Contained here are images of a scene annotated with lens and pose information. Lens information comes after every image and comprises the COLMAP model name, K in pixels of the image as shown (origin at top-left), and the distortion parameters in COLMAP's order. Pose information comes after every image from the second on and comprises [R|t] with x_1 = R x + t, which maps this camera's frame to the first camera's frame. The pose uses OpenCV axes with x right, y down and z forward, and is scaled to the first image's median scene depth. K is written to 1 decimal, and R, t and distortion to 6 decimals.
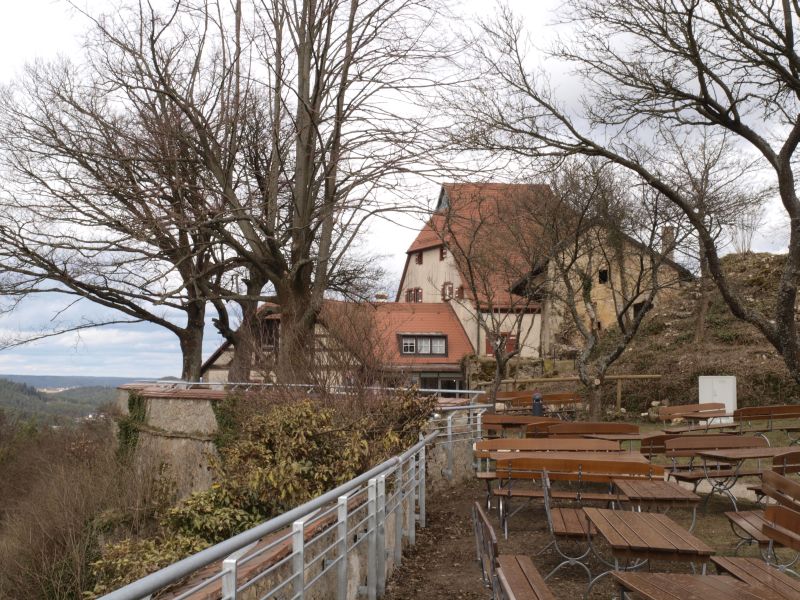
lens RADIAL K [[1119.9, 0, 400.0], [0, 1119.9, 300.0], [0, 0, 1]] dist [-0.000372, -0.000266]
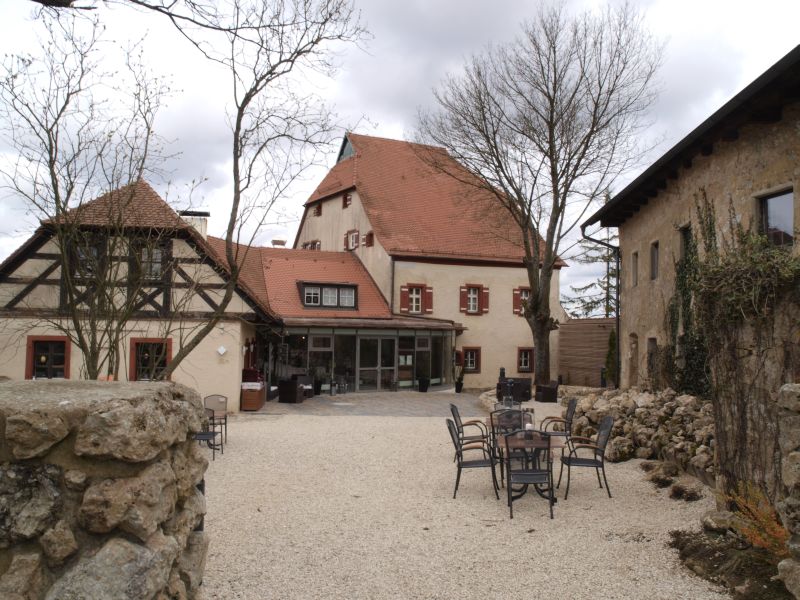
lens RADIAL K [[567.8, 0, 396.0], [0, 567.8, 301.0], [0, 0, 1]] dist [-0.132557, 0.111184]
pose [[0.977135, 0.023451, 0.211324, -0.019491], [-0.027301, 0.999510, 0.015320, 0.034639], [-0.210861, -0.020739, 0.977296, 0.541453]]
